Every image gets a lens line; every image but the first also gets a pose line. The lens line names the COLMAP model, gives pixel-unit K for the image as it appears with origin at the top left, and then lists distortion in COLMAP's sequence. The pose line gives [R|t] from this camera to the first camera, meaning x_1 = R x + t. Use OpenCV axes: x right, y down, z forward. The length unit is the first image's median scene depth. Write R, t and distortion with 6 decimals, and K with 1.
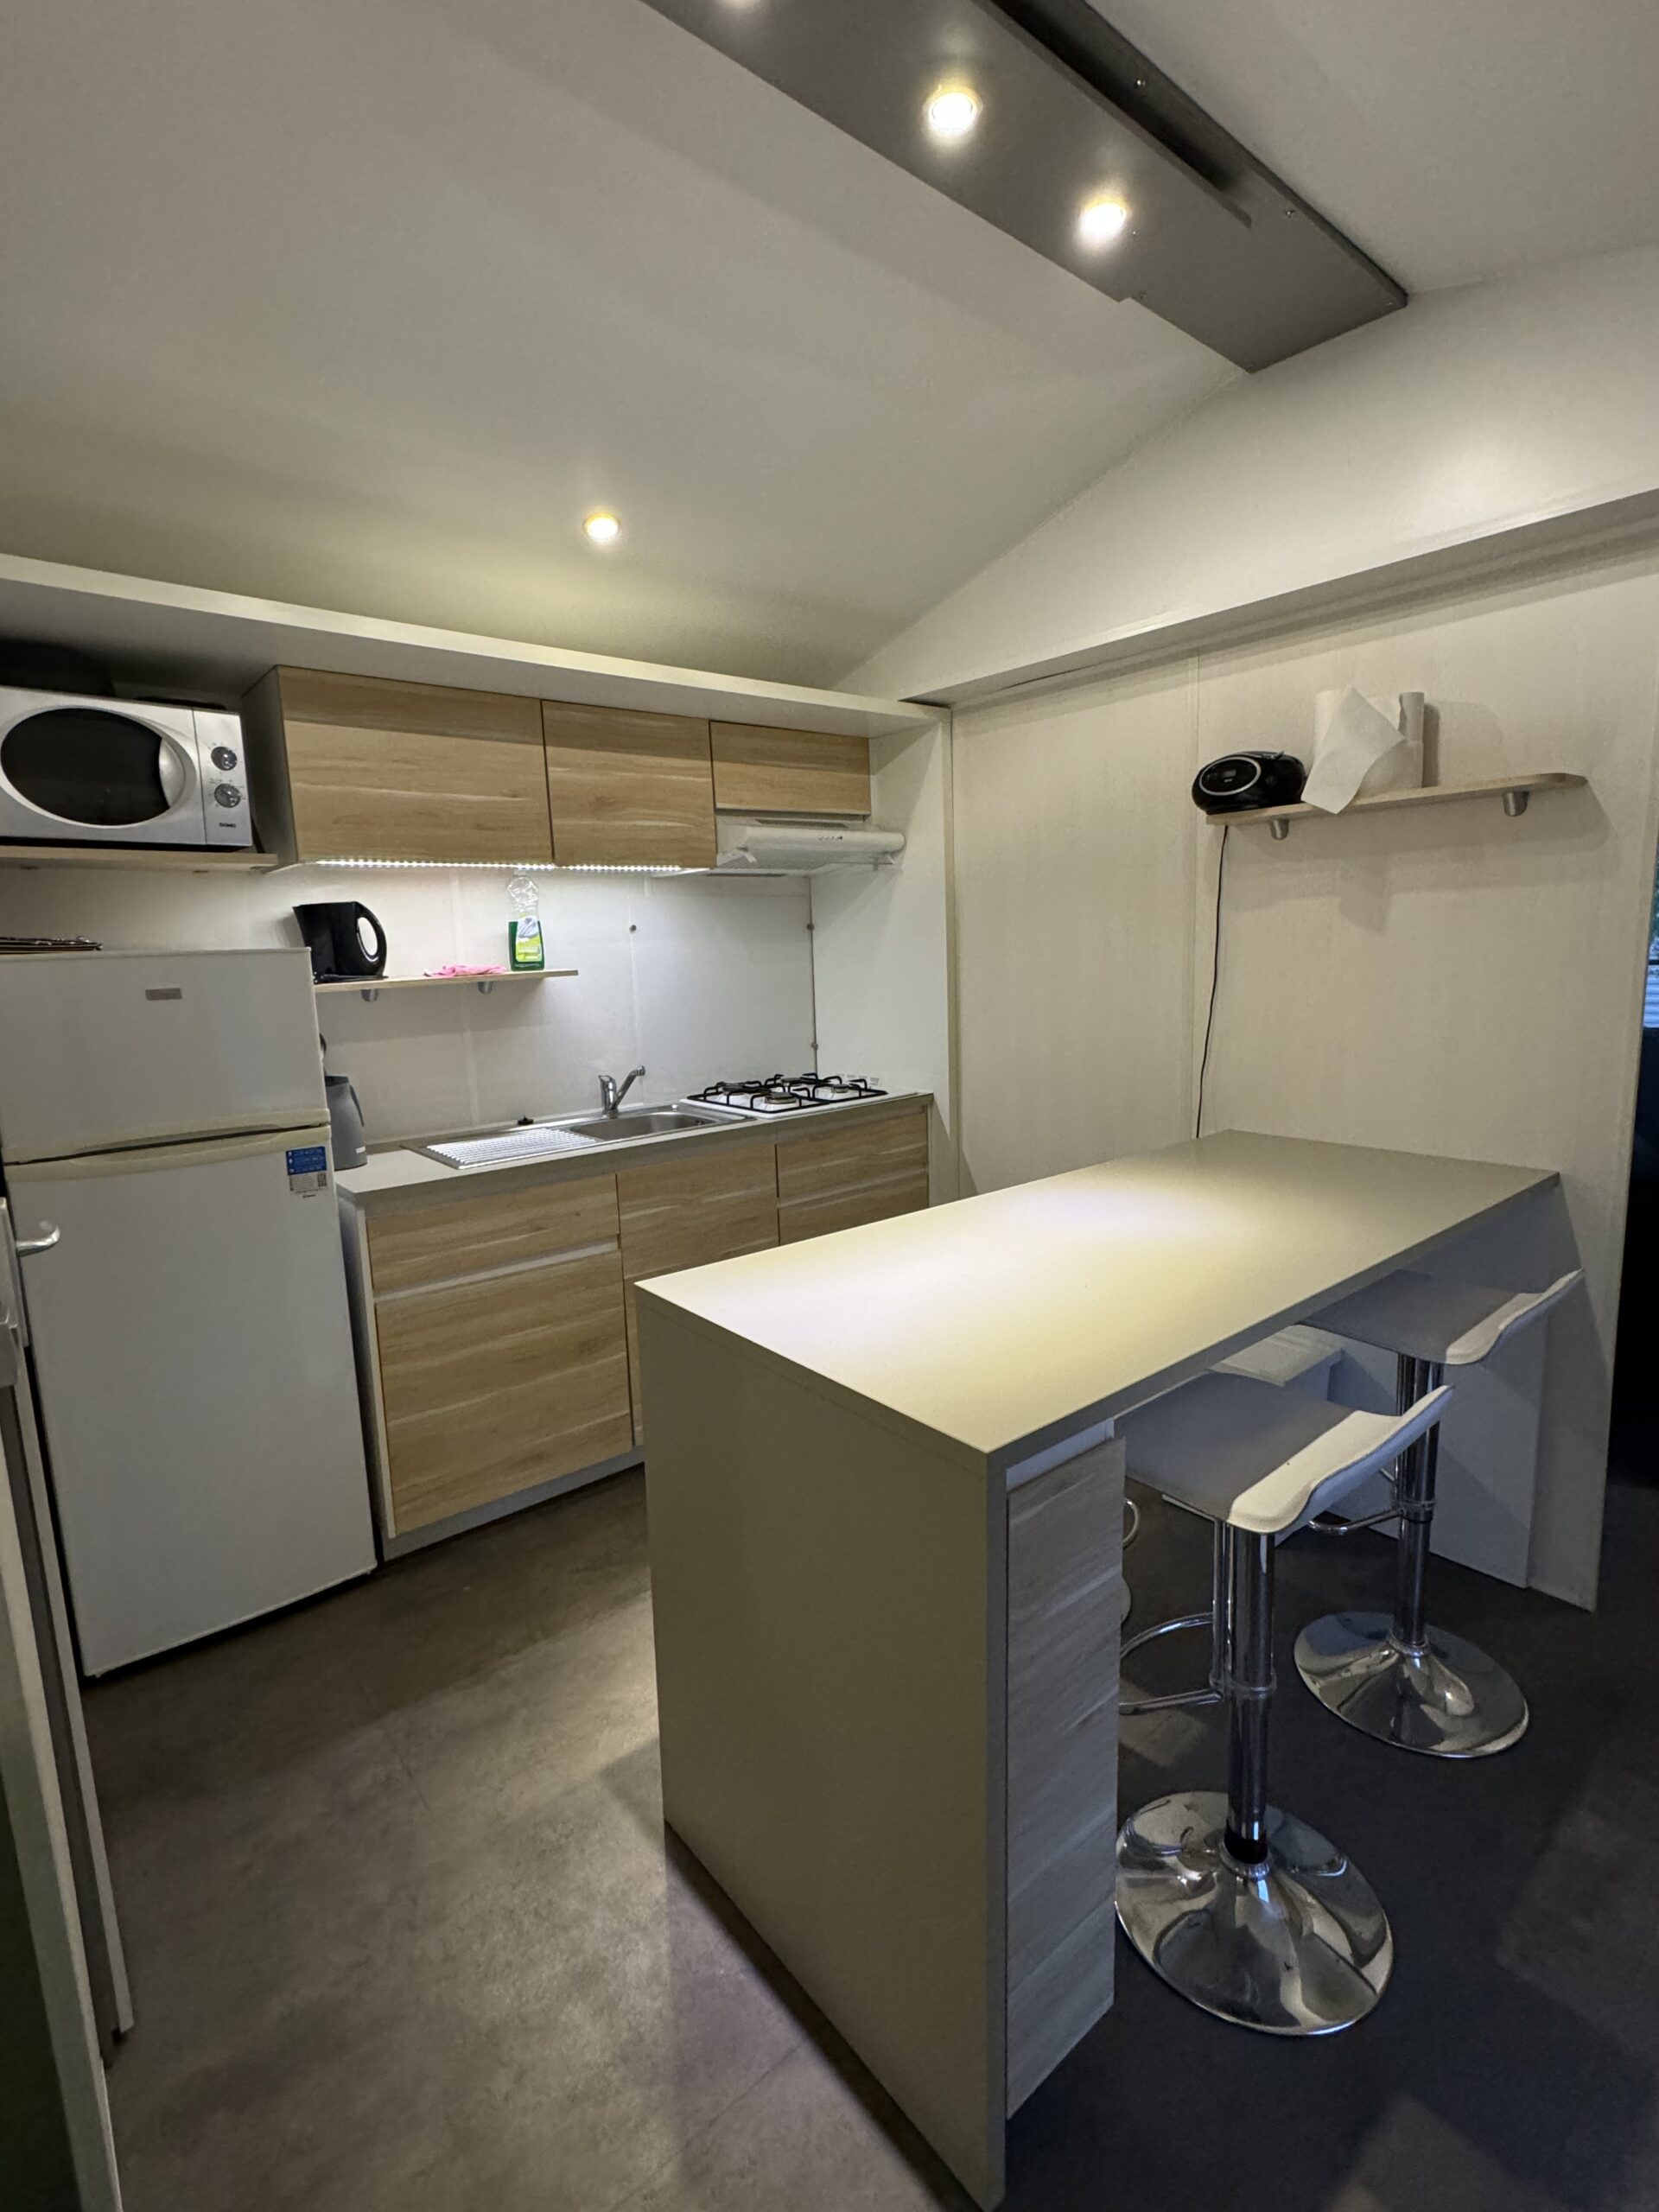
lens RADIAL K [[1033.6, 0, 835.6], [0, 1033.6, 1102.5], [0, 0, 1]] dist [0.003074, 0.000691]
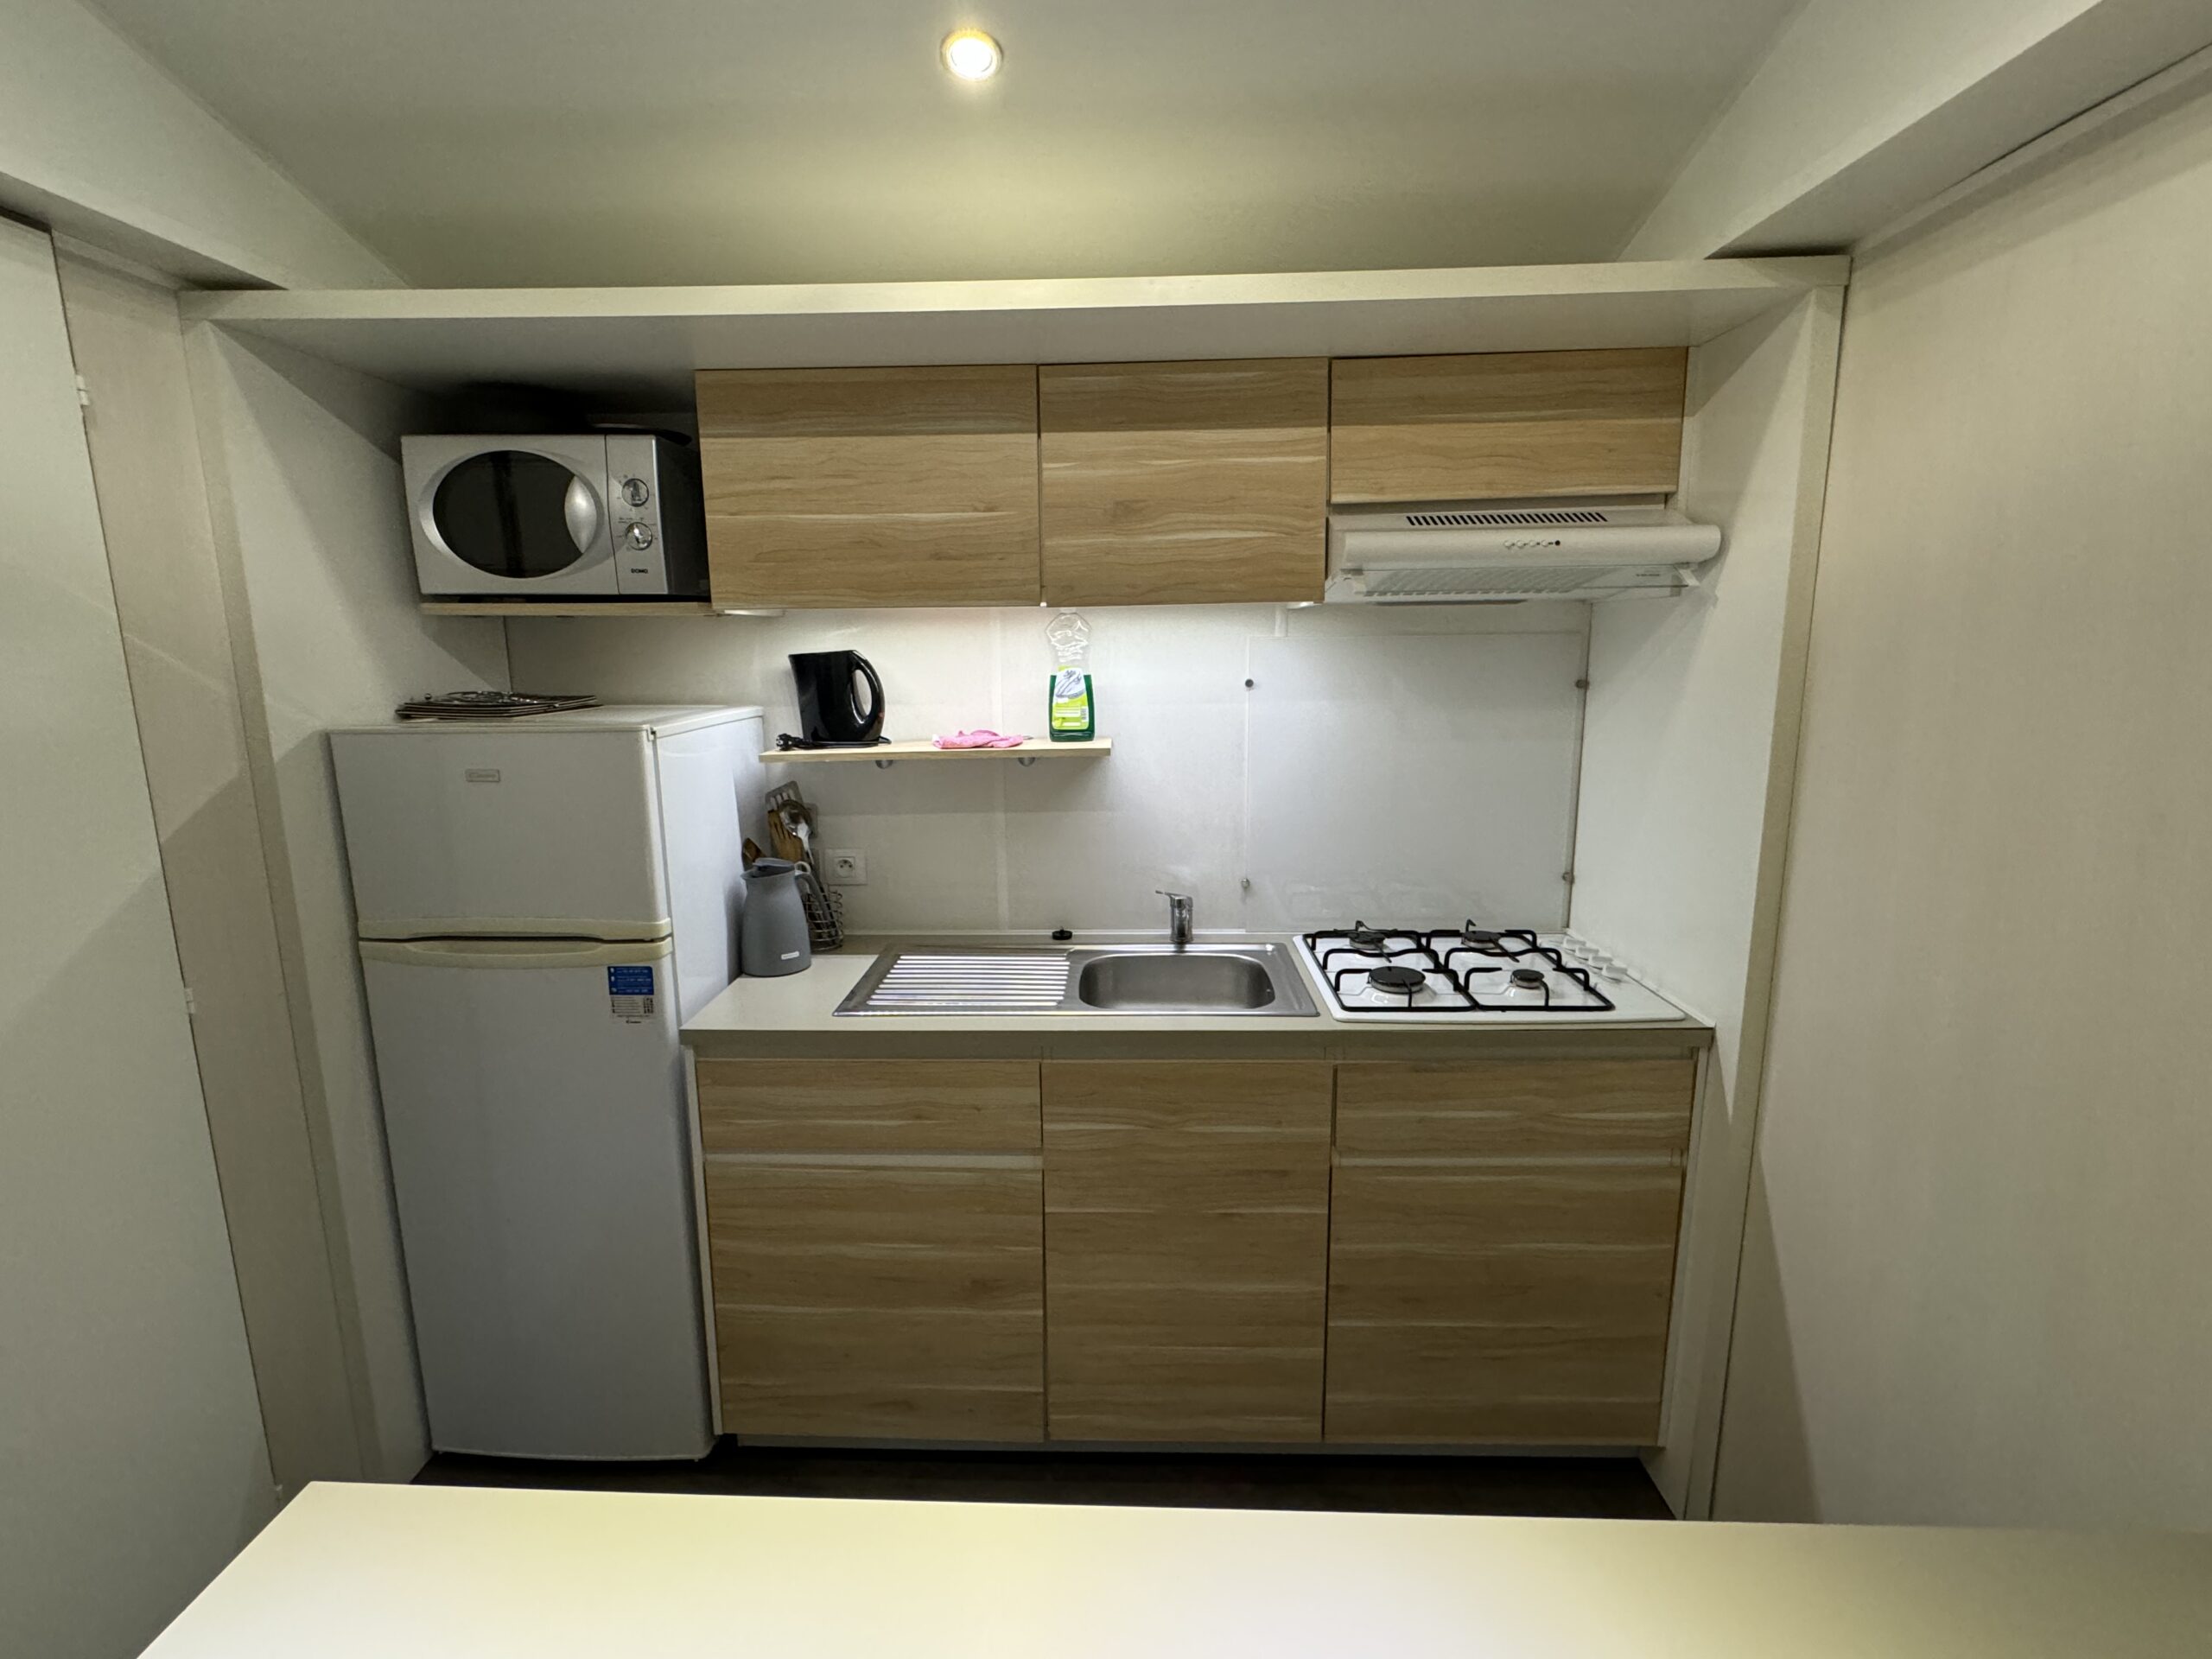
lens RADIAL K [[1033.6, 0, 1099.8], [0, 1033.6, 827.0], [0, 0, 1]] dist [0.003074, 0.000691]
pose [[0.746768, 0.145543, -0.648964, 0.233962], [-0.118704, 0.989262, 0.085269, -0.146847], [0.654406, 0.013359, 0.756026, 0.503511]]
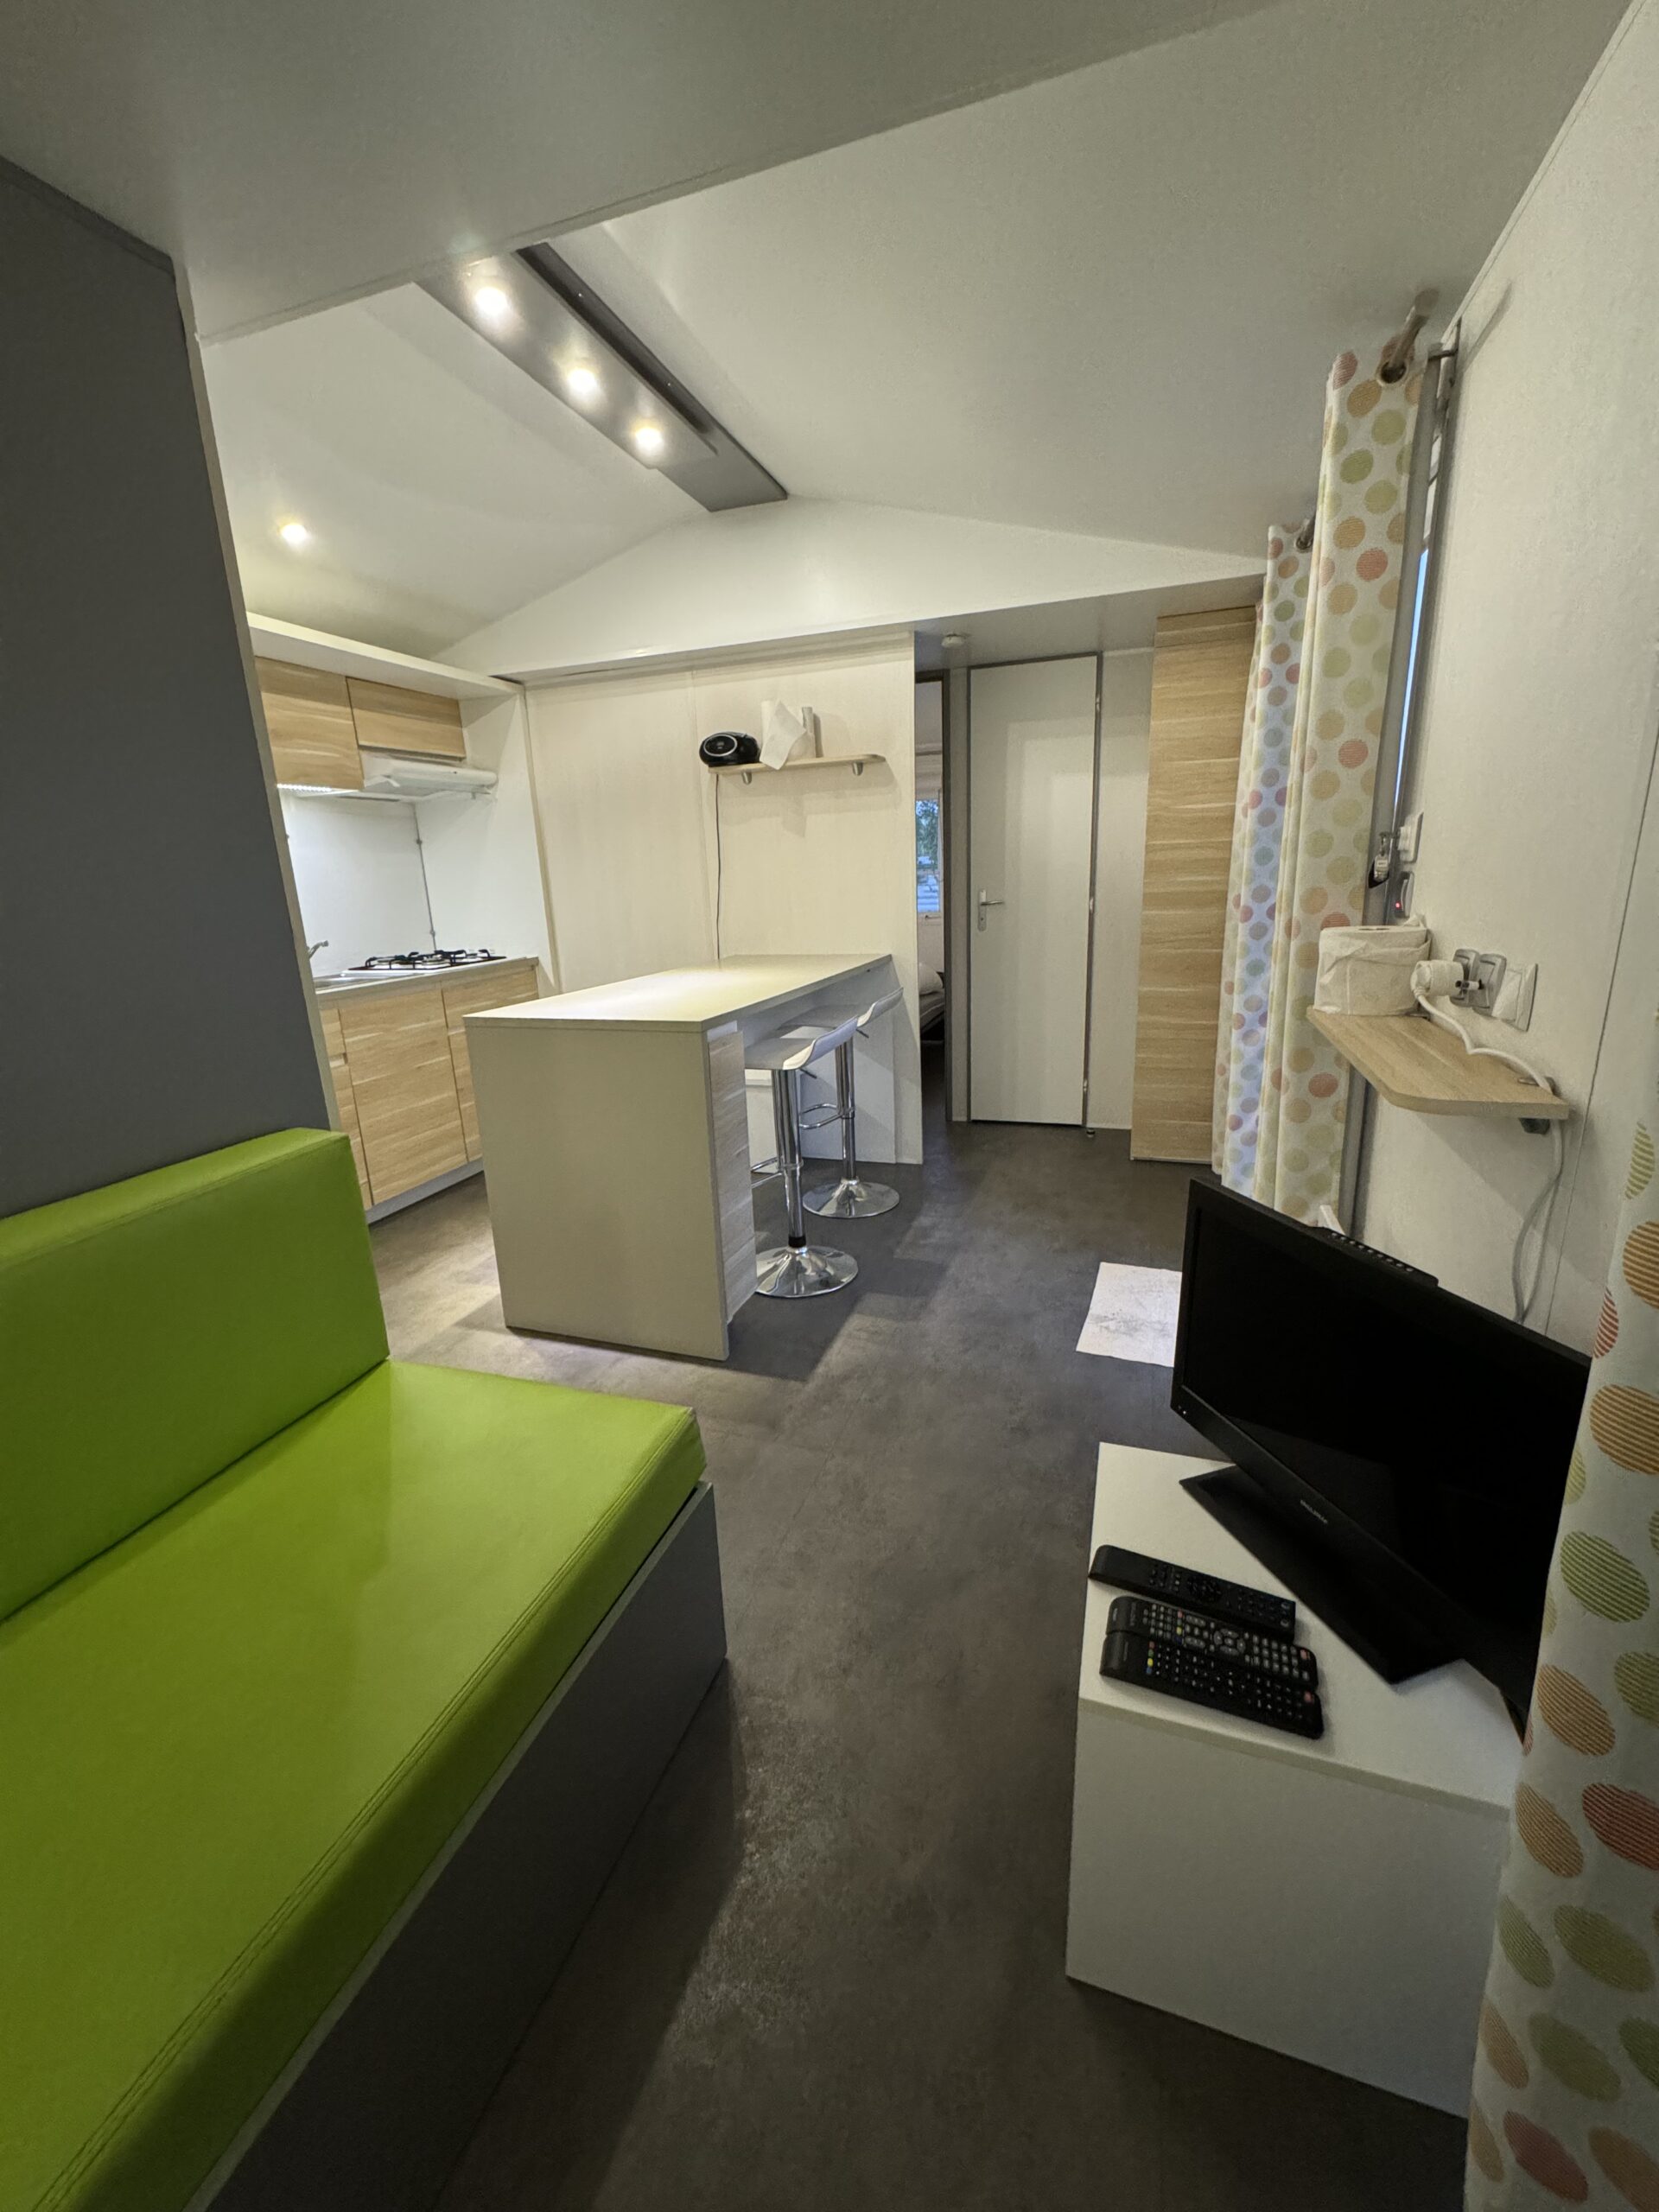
lens RADIAL K [[880.7, 0, 830.3], [0, 880.7, 1099.4], [0, 0, 1]] dist [-0.001166, -0.000033]
pose [[0.857514, -0.130682, 0.497587, -0.247282], [0.092202, 0.990578, 0.101261, 0.129309], [-0.506131, -0.040954, 0.861483, -0.361237]]
